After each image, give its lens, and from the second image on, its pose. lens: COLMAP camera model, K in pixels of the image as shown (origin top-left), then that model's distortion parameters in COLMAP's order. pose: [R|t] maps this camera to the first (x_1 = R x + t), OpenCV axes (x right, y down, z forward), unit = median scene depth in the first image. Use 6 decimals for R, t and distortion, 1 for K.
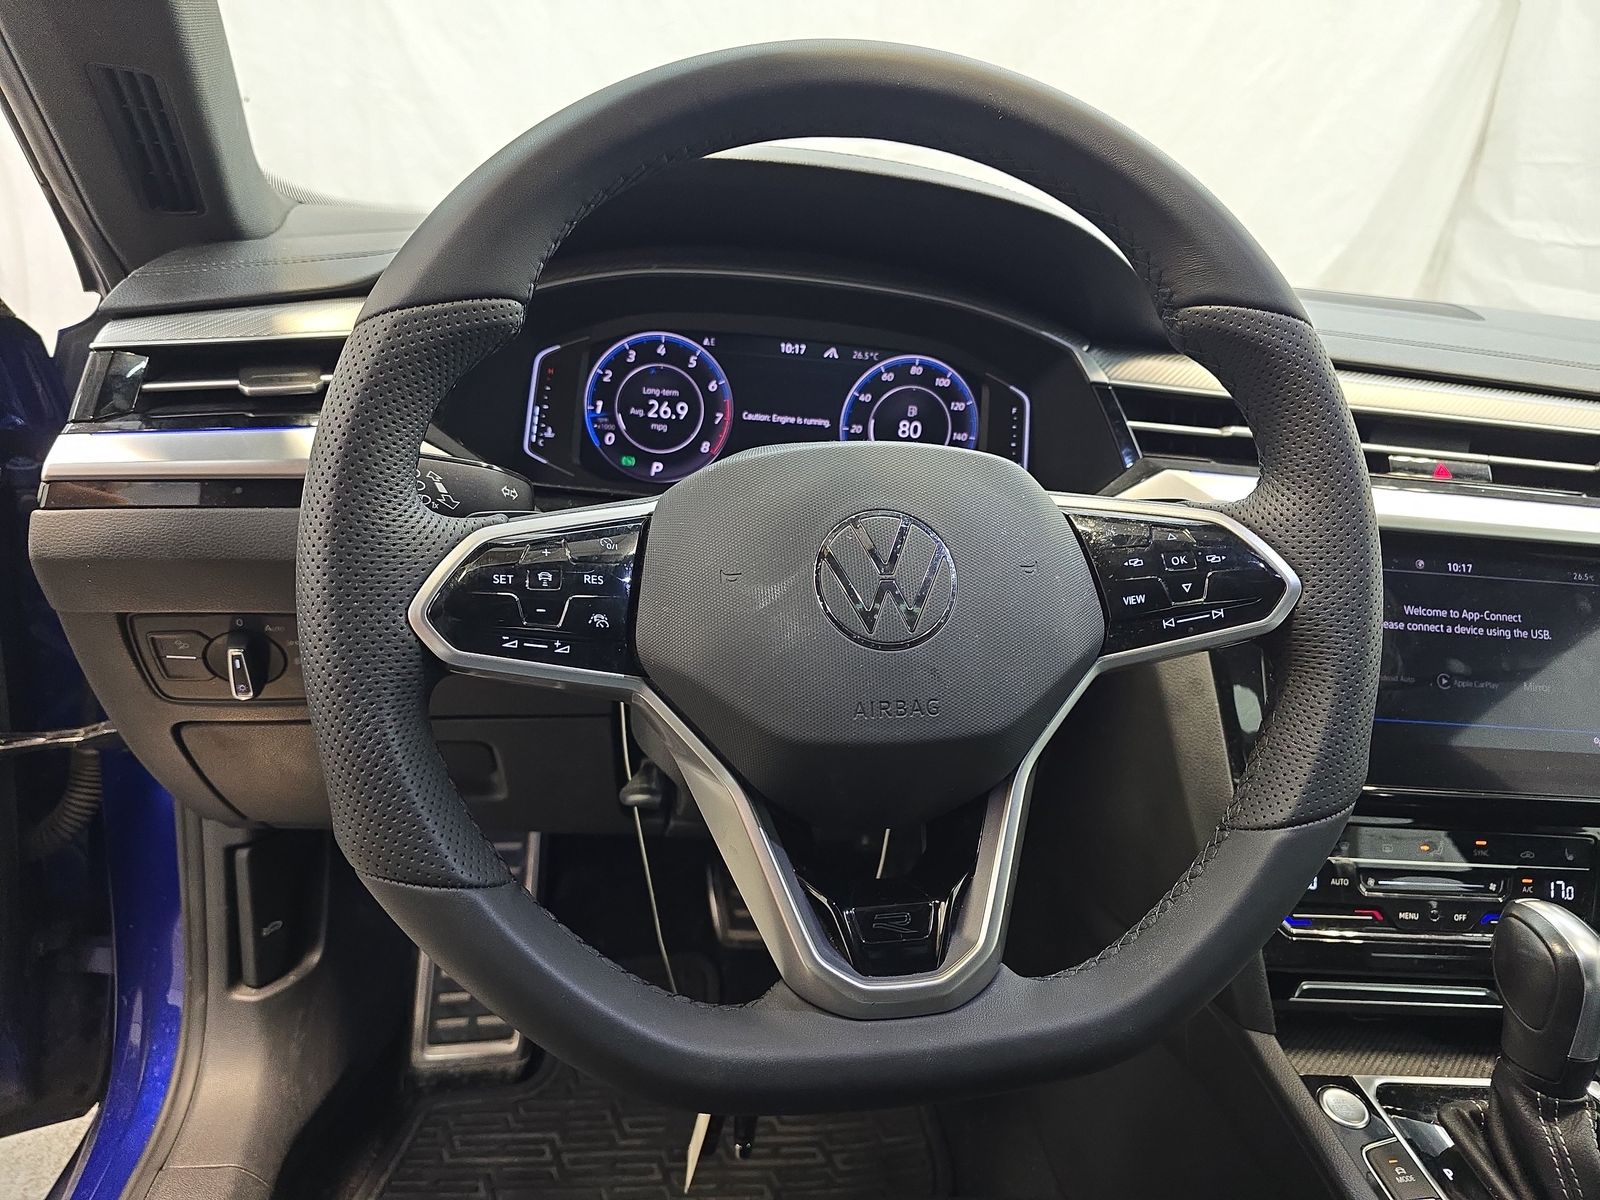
lens RADIAL K [[1077.8, 0, 805.9], [0, 1077.8, 599.4], [0, 0, 1]] dist [0.021637, -0.026504]
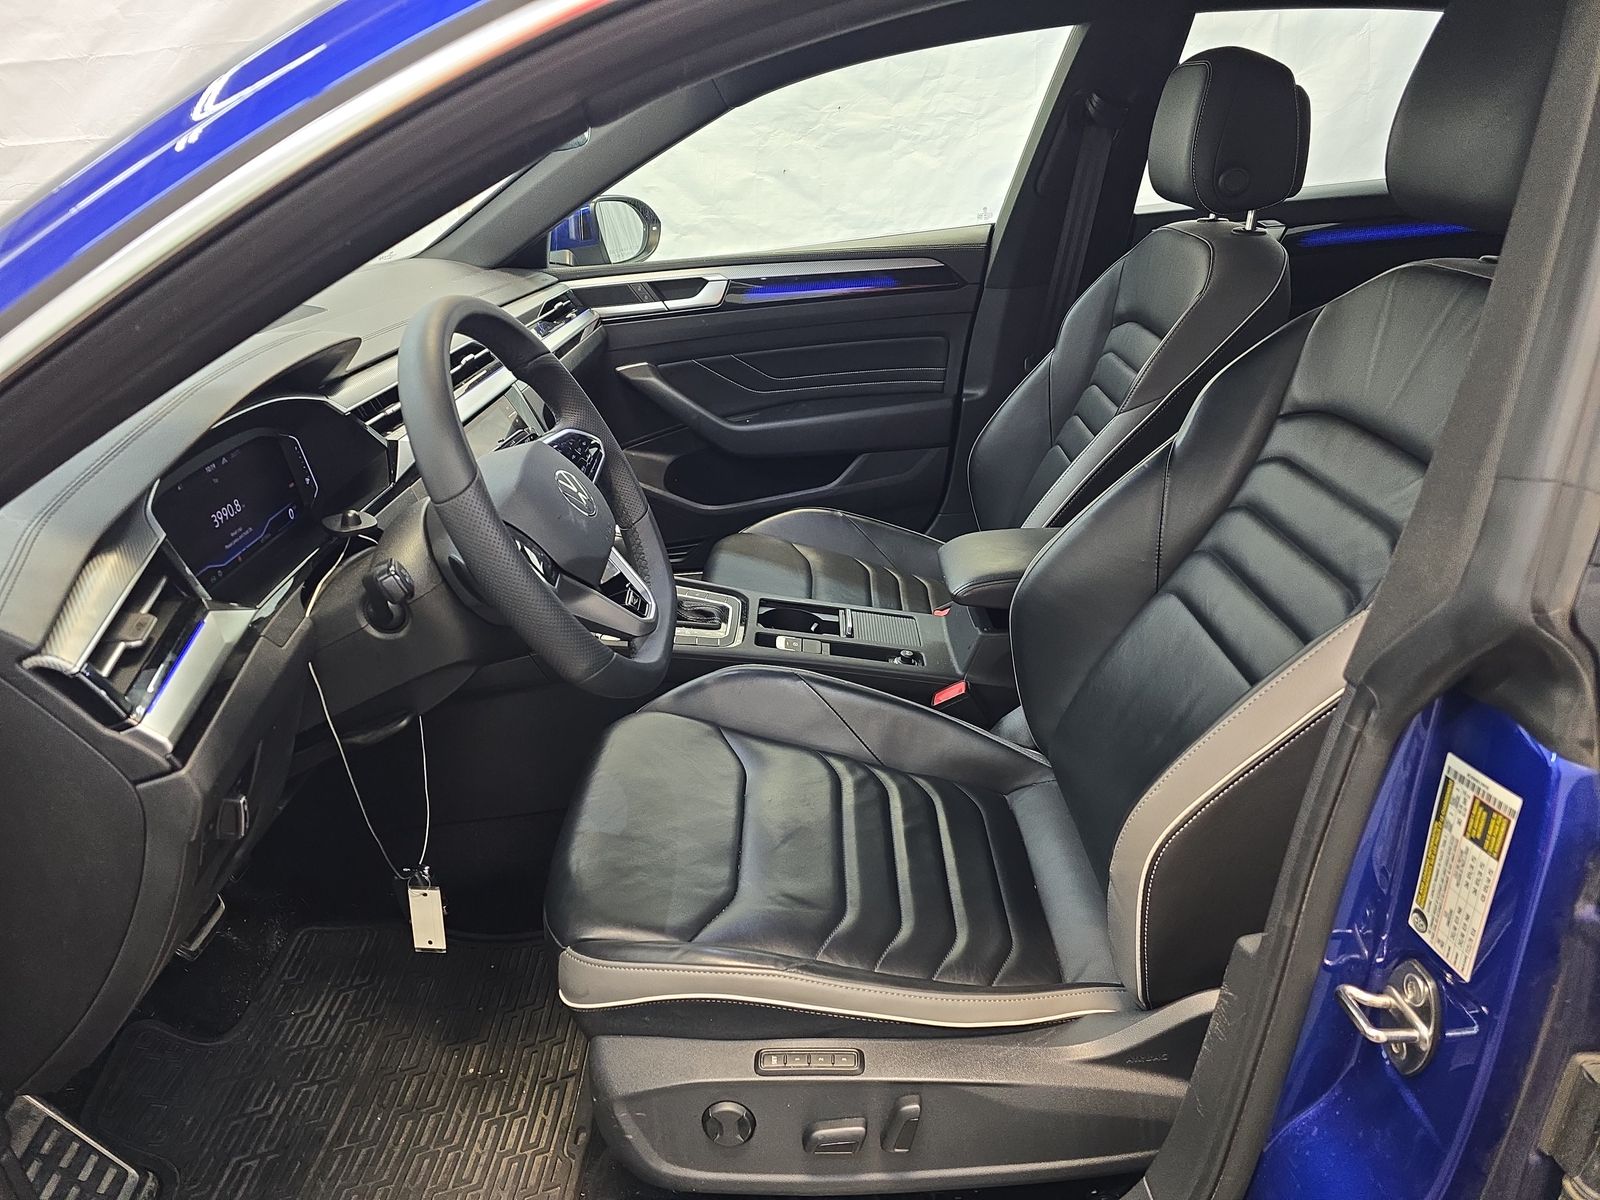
lens RADIAL K [[1077.8, 0, 809.2], [0, 1077.8, 597.5], [0, 0, 1]] dist [0.021637, -0.026504]
pose [[0.114485, -0.502017, 0.857247, -1.409463], [0.377177, 0.820271, 0.429992, -0.459650], [-0.919038, 0.274106, 0.283258, -0.134998]]
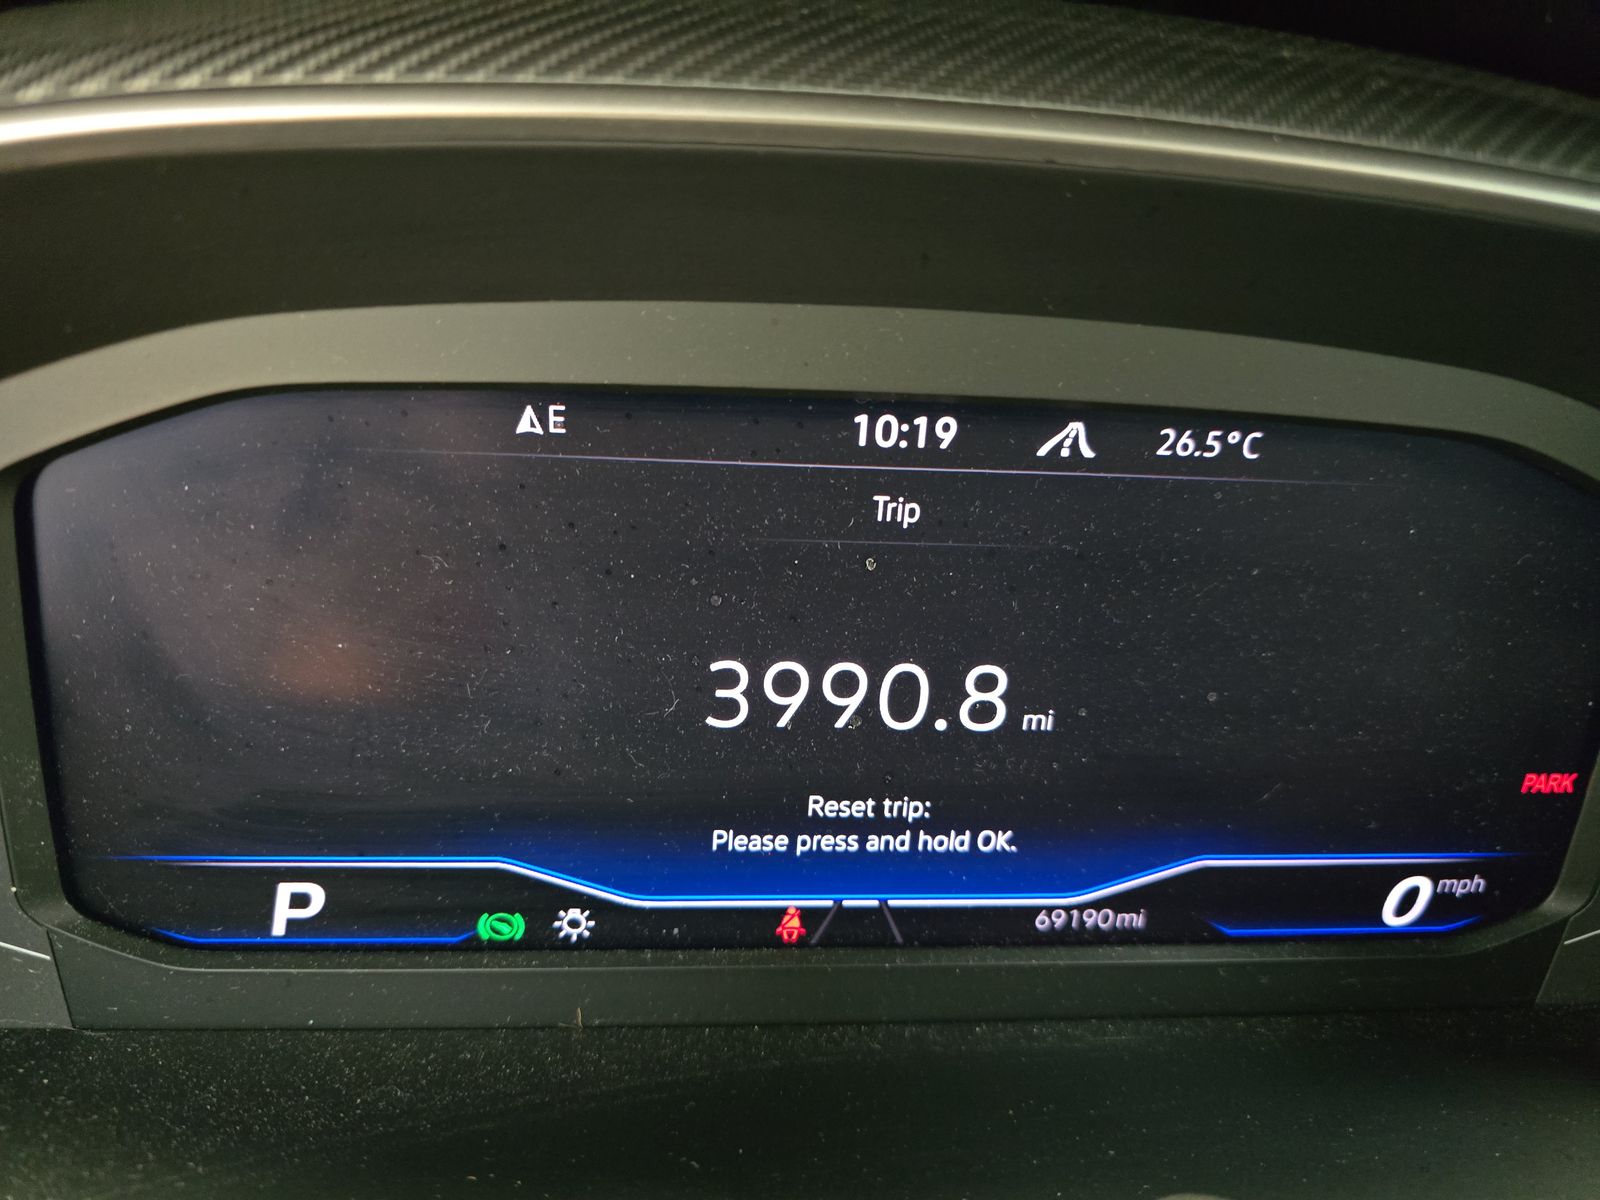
lens RADIAL K [[1077.8, 0, 804.3], [0, 1077.8, 585.7], [0, 0, 1]] dist [0.021637, -0.026504]
pose [[0.999075, -0.010397, -0.041716, -0.027448], [0.015285, 0.992822, 0.118623, -0.251889], [0.040183, -0.119151, 0.992063, 0.843331]]
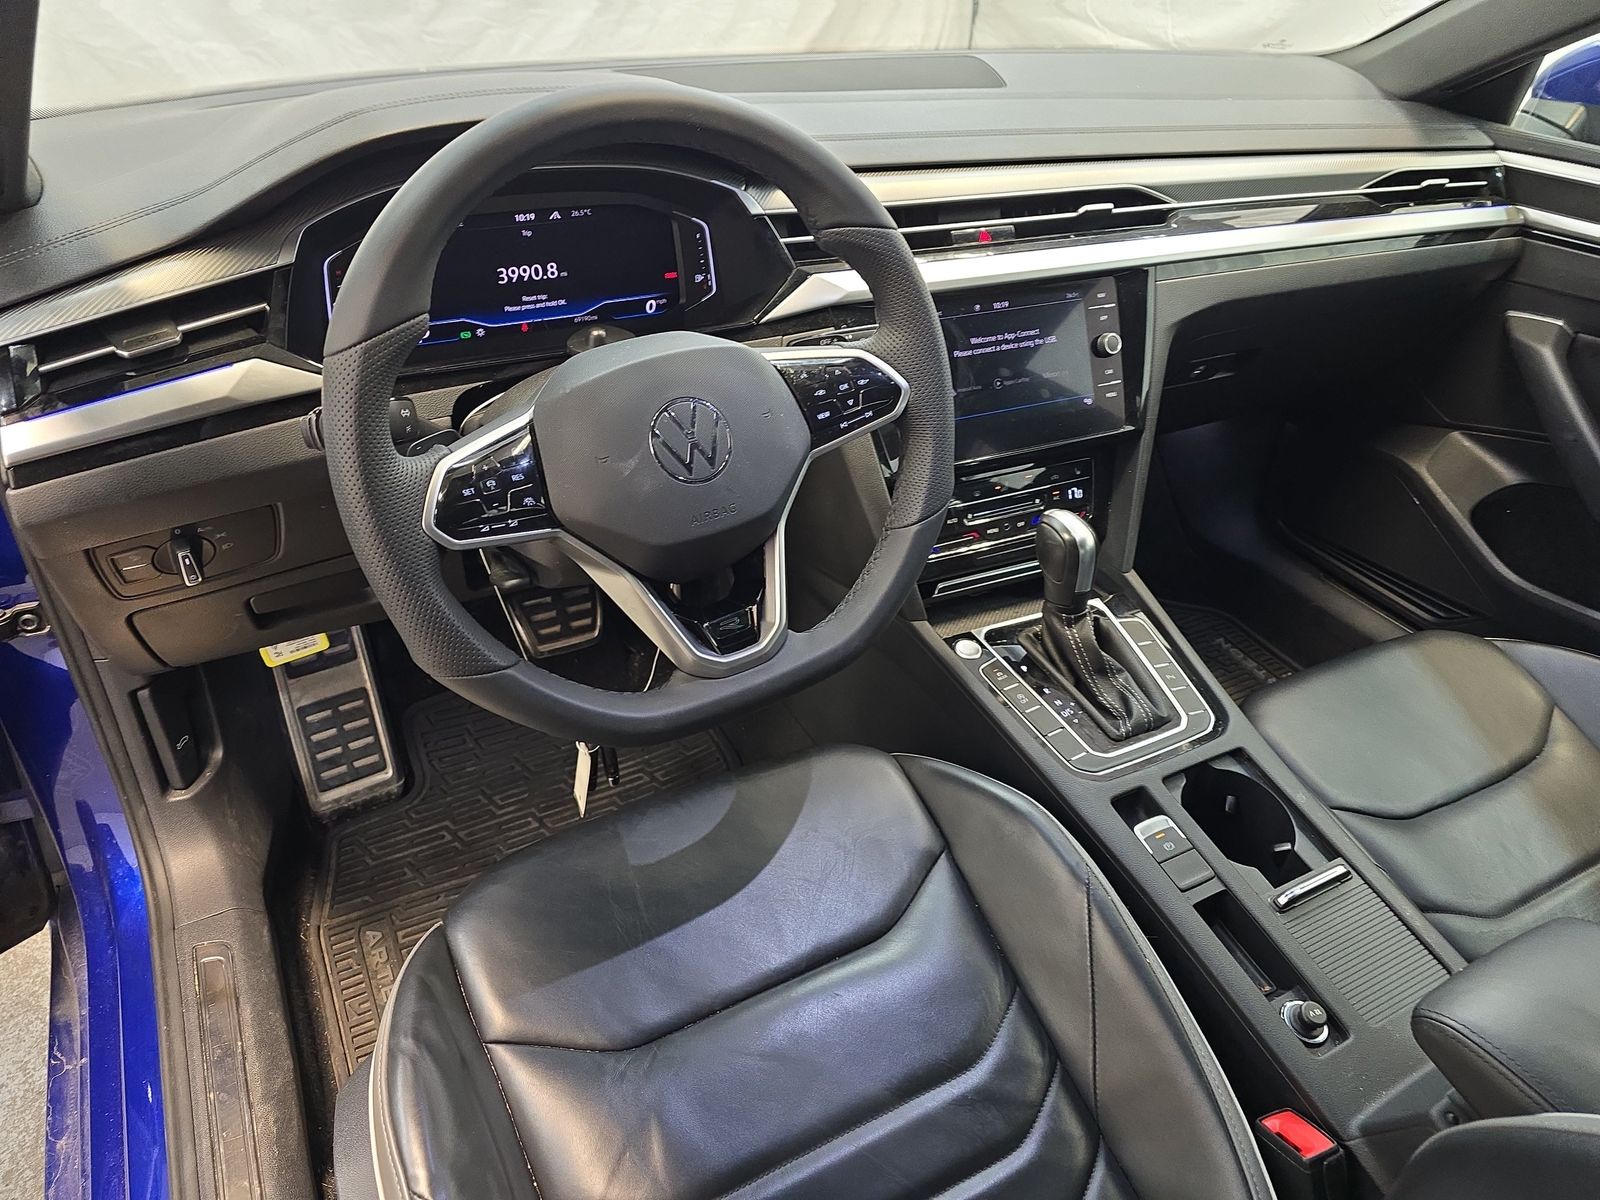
lens RADIAL K [[1077.8, 0, 806.4], [0, 1077.8, 610.2], [0, 0, 1]] dist [0.021637, -0.026504]
pose [[0.930590, -0.251951, 0.265561, -0.176073], [0.154684, 0.928152, 0.338535, -0.202840], [-0.331775, -0.273959, 0.902702, -0.432575]]
